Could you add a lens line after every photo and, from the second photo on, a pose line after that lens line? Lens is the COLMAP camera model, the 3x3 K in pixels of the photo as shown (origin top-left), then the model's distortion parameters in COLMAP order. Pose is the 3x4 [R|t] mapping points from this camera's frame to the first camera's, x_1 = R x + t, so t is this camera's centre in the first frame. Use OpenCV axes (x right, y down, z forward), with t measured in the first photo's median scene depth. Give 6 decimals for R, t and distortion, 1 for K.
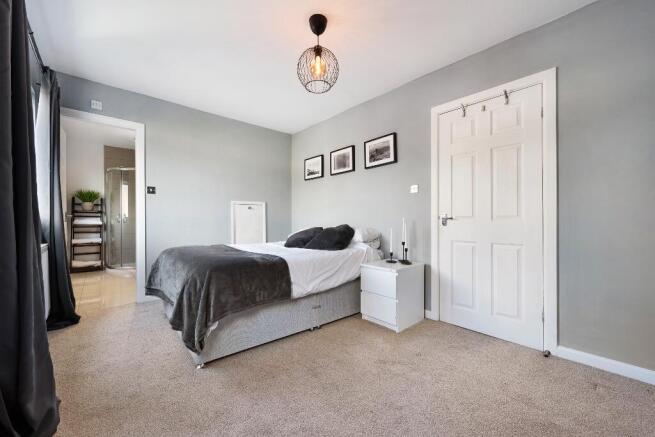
lens RADIAL K [[255.3, 0, 324.2], [0, 255.3, 220.0], [0, 0, 1]] dist [-0.000969, -0.000085]
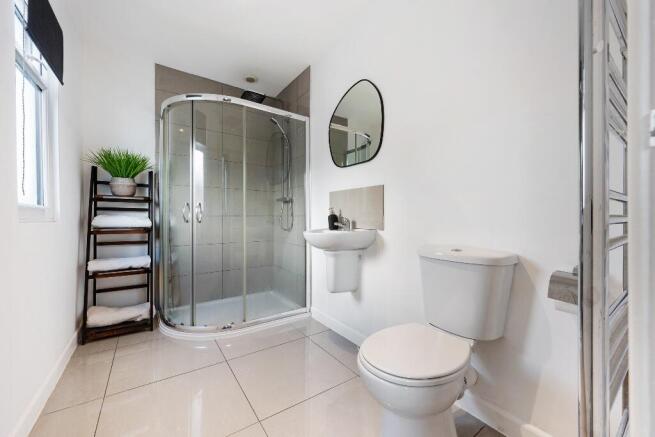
lens RADIAL K [[255.3, 0, 330.8], [0, 255.3, 220.4], [0, 0, 1]] dist [-0.000969, -0.000085]
pose [[0.993103, -0.003472, -0.117196, -0.497011], [0.003353, 0.999994, -0.001210, 0.007689], [0.117199, 0.000809, 0.993108, 0.582382]]
